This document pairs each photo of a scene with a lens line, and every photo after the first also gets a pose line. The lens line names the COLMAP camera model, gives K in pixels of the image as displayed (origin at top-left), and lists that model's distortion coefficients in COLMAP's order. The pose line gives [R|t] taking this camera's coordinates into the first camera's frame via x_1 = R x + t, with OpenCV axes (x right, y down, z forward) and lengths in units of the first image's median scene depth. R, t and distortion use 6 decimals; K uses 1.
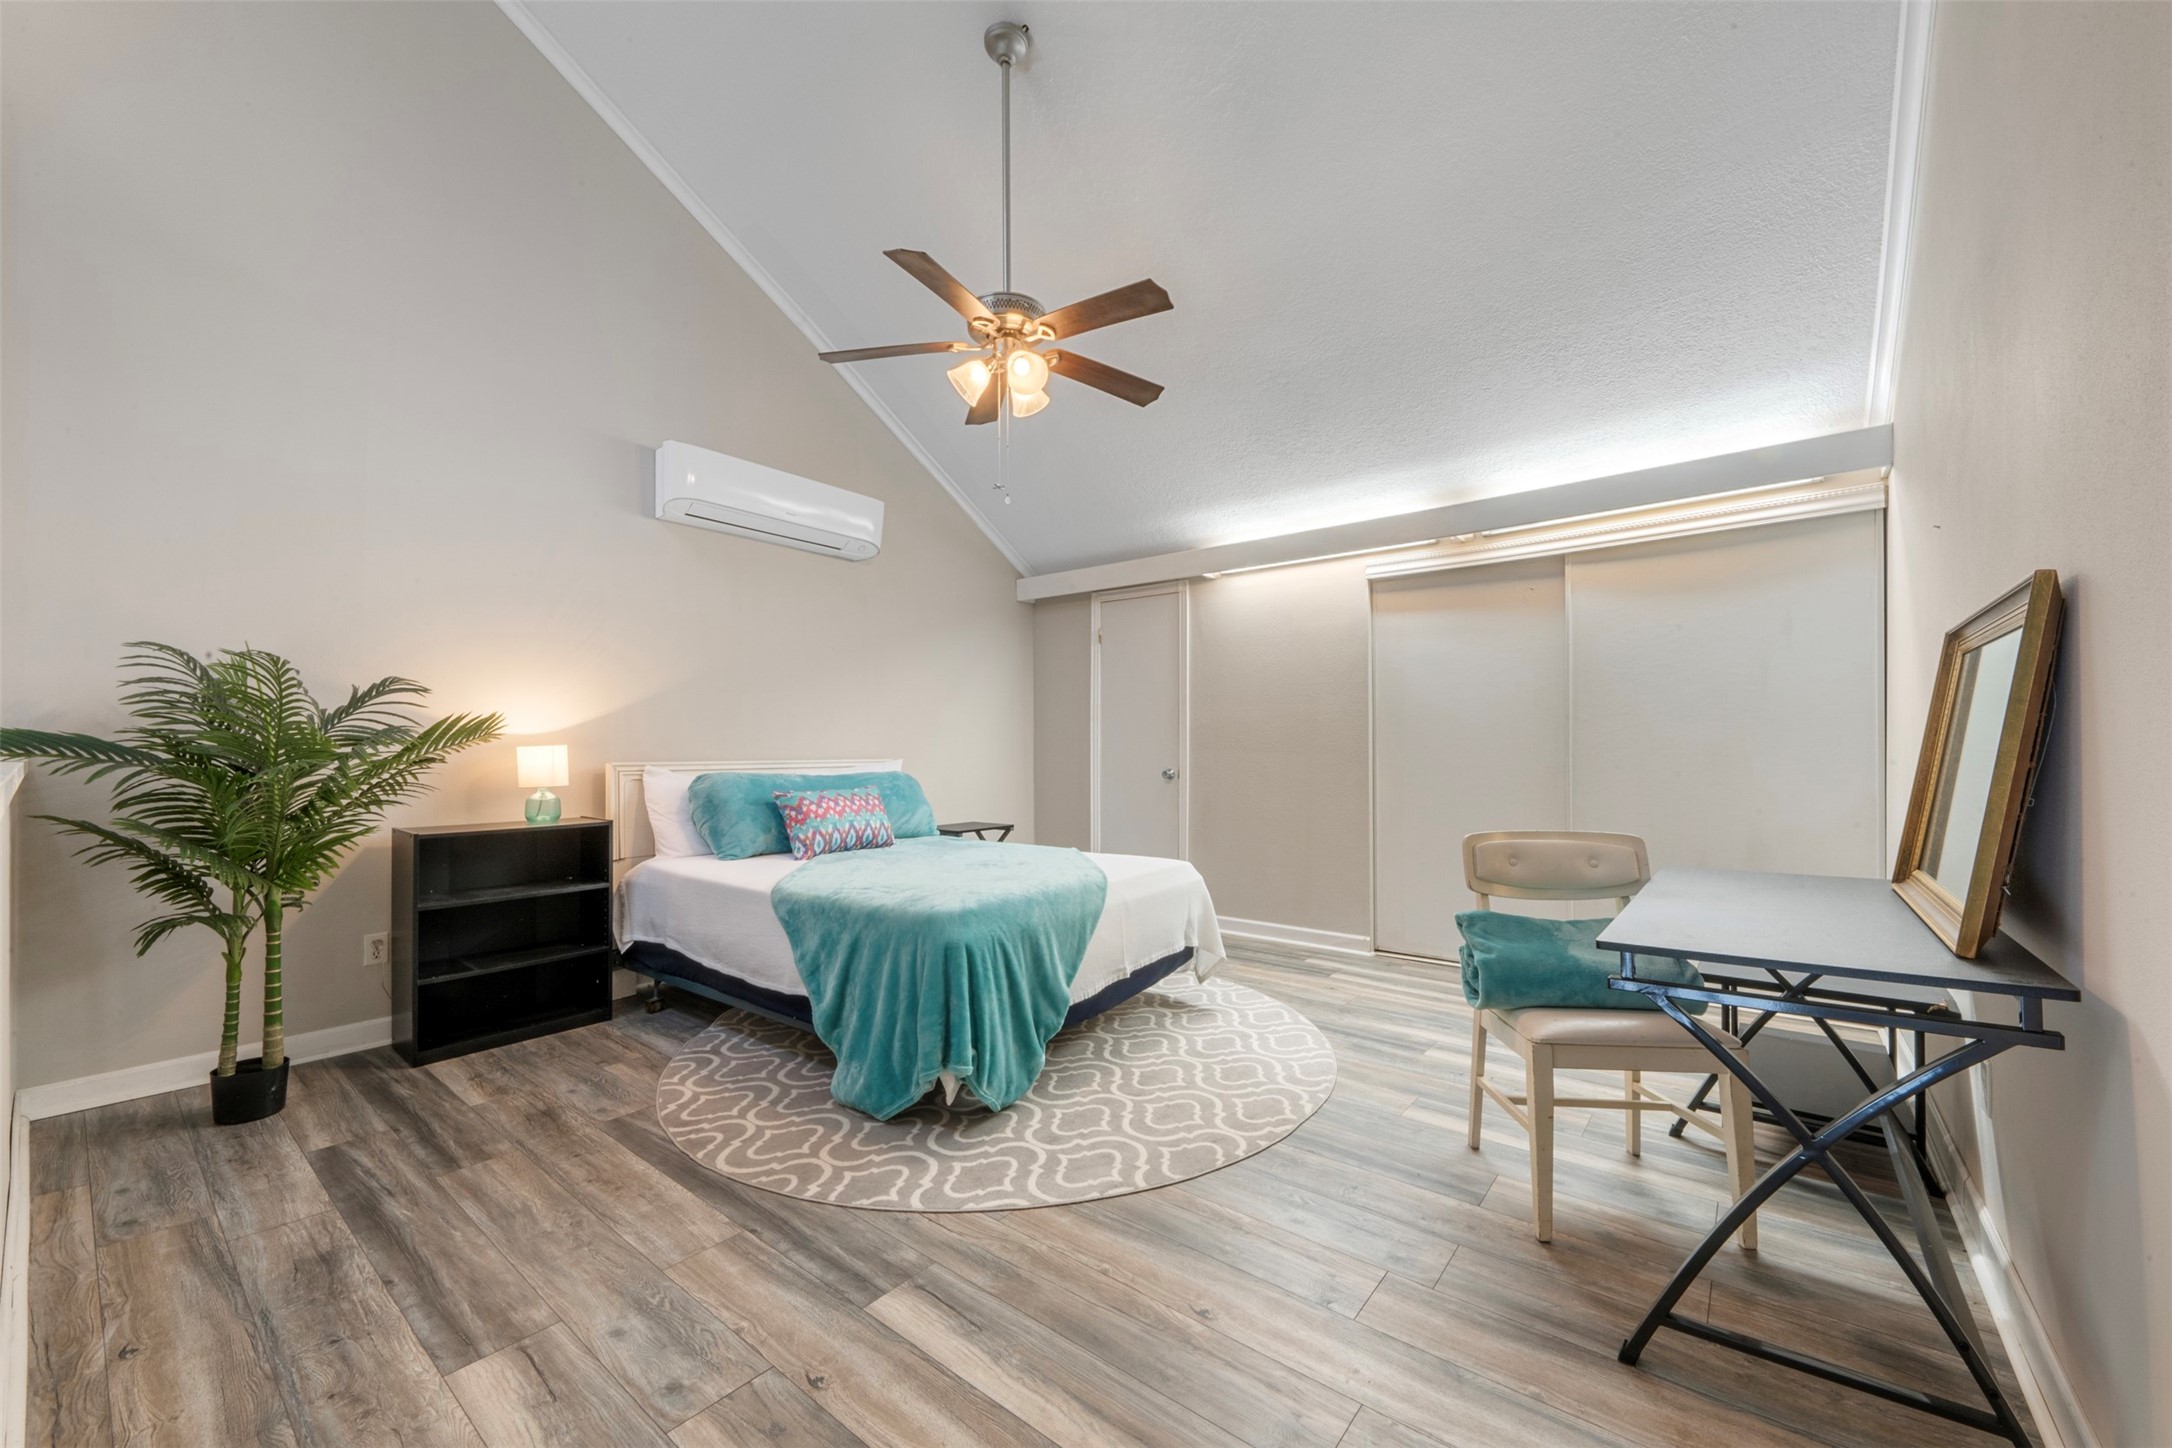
lens RADIAL K [[824.3, 0, 1091.0], [0, 824.3, 733.1], [0, 0, 1]] dist [0.002626, -0.000014]
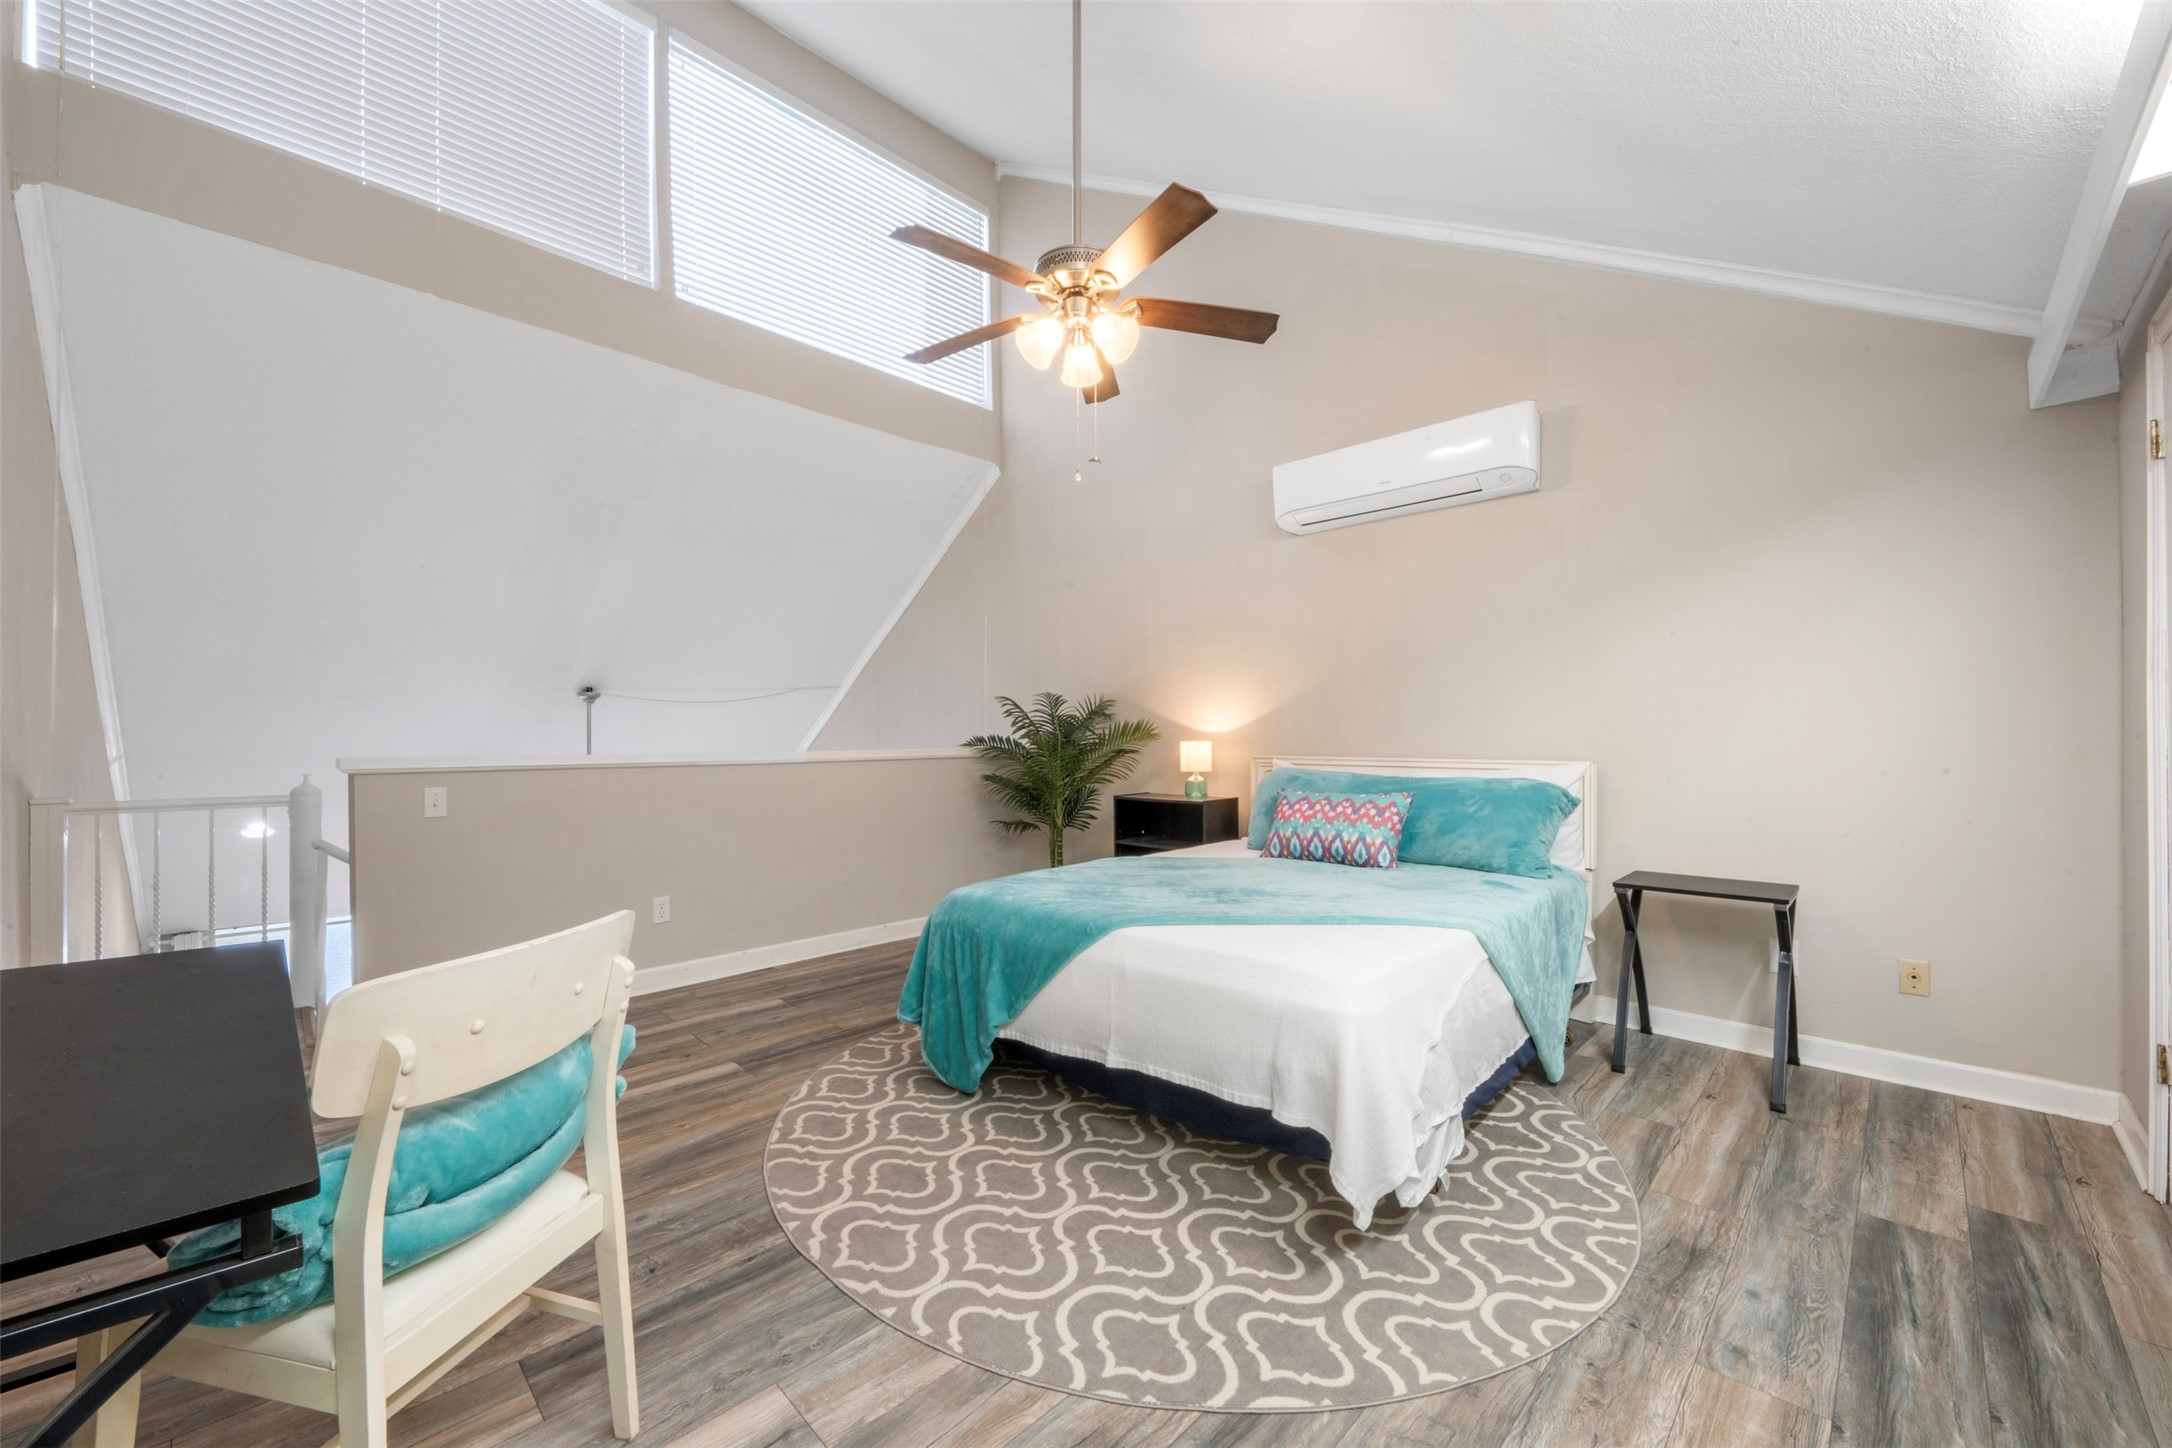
lens RADIAL K [[824.3, 0, 1089.3], [0, 824.3, 734.8], [0, 0, 1]] dist [0.002626, -0.000014]
pose [[-0.104167, 0.000303, -0.994560, 0.793795], [0.022673, 0.999741, -0.002071, 0.003346], [0.994301, -0.022765, -0.104147, 1.095853]]
